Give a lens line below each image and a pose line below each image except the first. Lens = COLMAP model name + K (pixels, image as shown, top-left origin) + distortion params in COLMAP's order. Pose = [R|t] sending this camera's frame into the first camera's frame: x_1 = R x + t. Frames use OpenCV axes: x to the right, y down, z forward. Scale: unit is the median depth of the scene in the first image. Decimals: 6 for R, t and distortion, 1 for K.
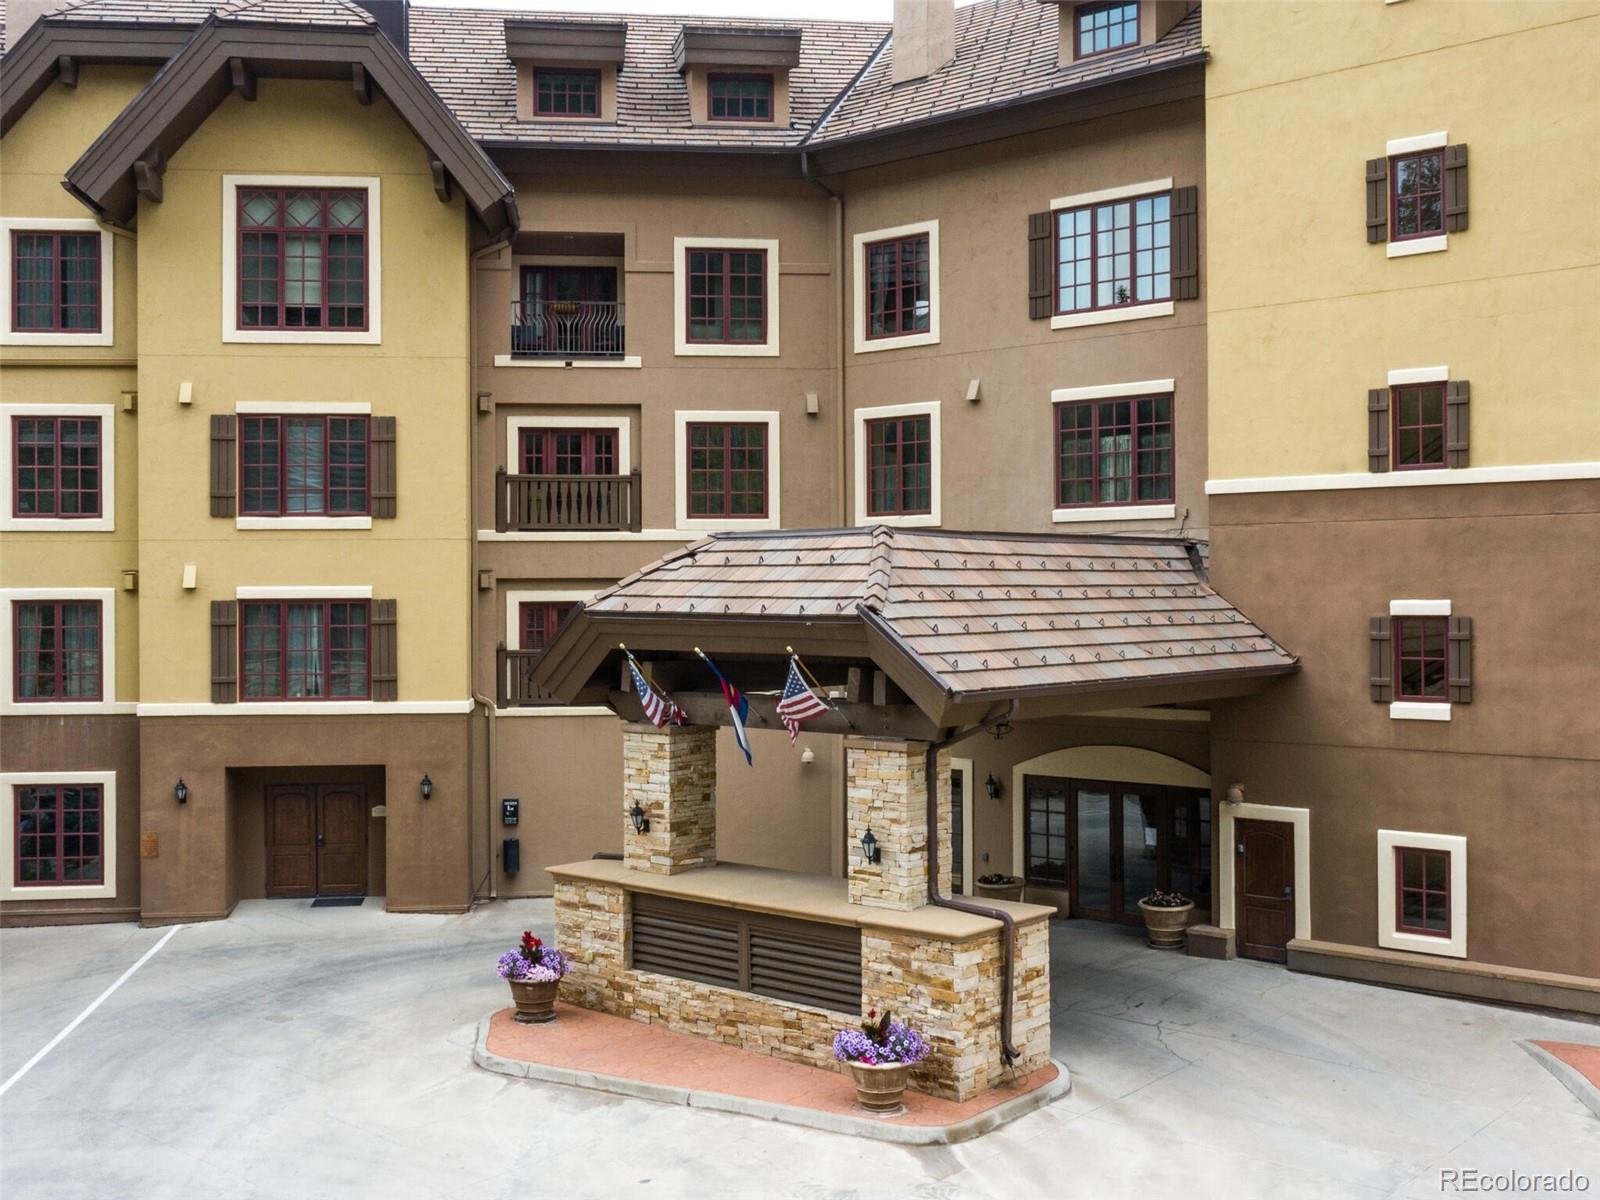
lens RADIAL K [[1658.7, 0, 812.8], [0, 1658.7, 557.3], [0, 0, 1]] dist [-0.012923, 0.014566]
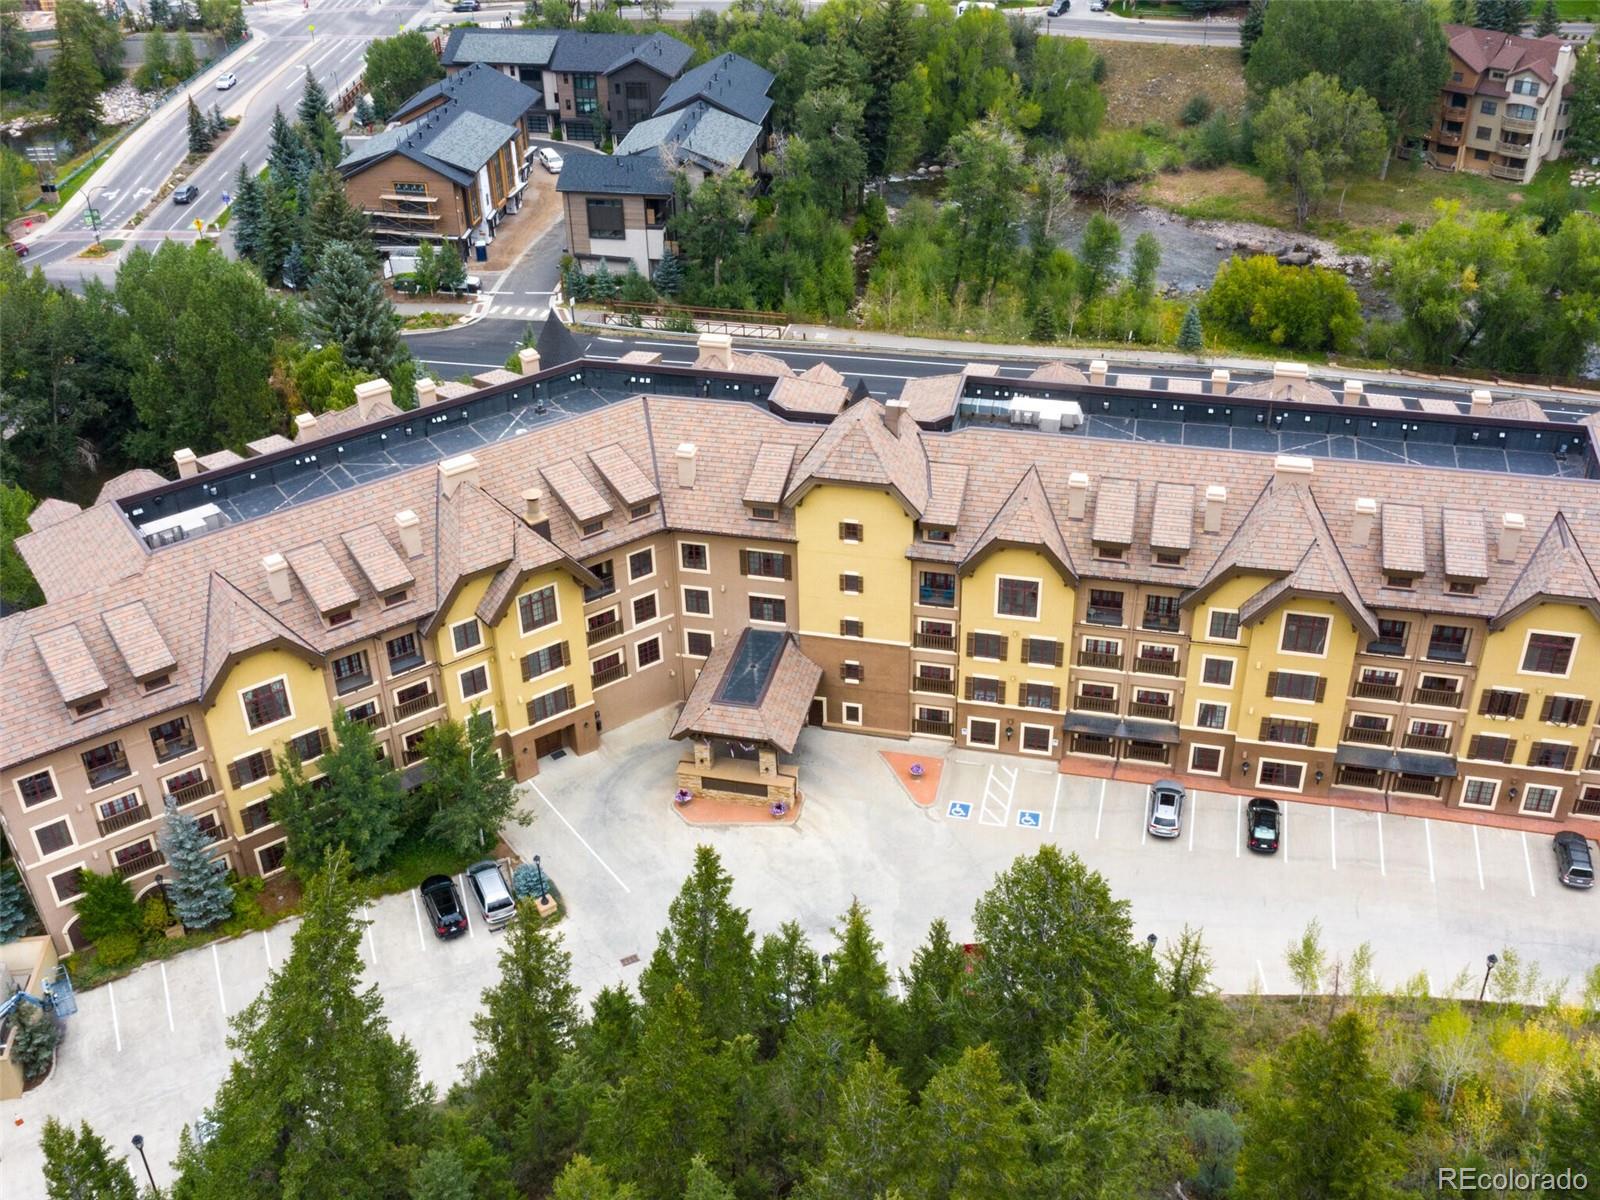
lens RADIAL K [[1658.7, 0, 812.8], [0, 1658.7, 557.3], [0, 0, 1]] dist [-0.012923, 0.014566]
pose [[0.885052, -0.257185, 0.387993, -1.088922], [0.012431, 0.846273, 0.532604, -2.041091], [-0.465326, -0.466559, 0.752193, -1.706526]]
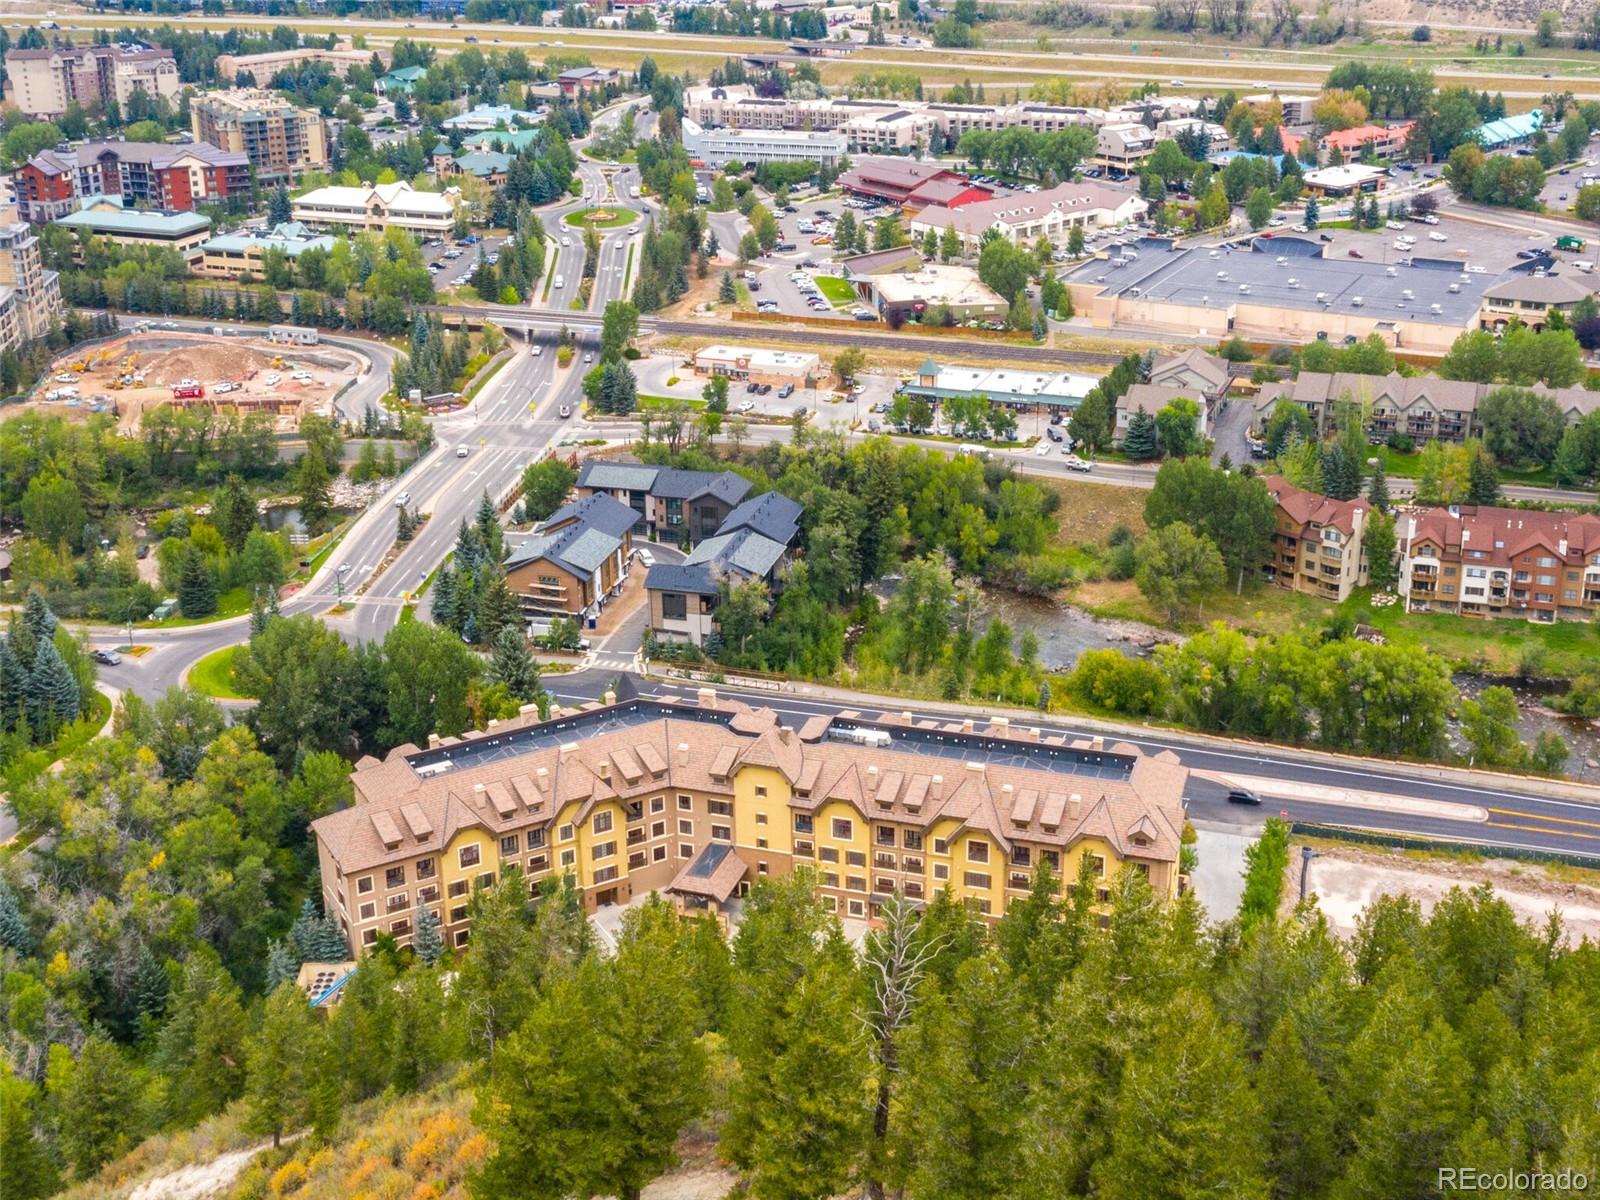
lens RADIAL K [[1658.7, 0, 812.8], [0, 1658.7, 557.3], [0, 0, 1]] dist [-0.012923, 0.014566]
pose [[0.918057, -0.135584, 0.372542, -1.869484], [-0.002559, 0.937655, 0.347559, -3.494162], [-0.396439, -0.320032, 0.860474, -4.704435]]
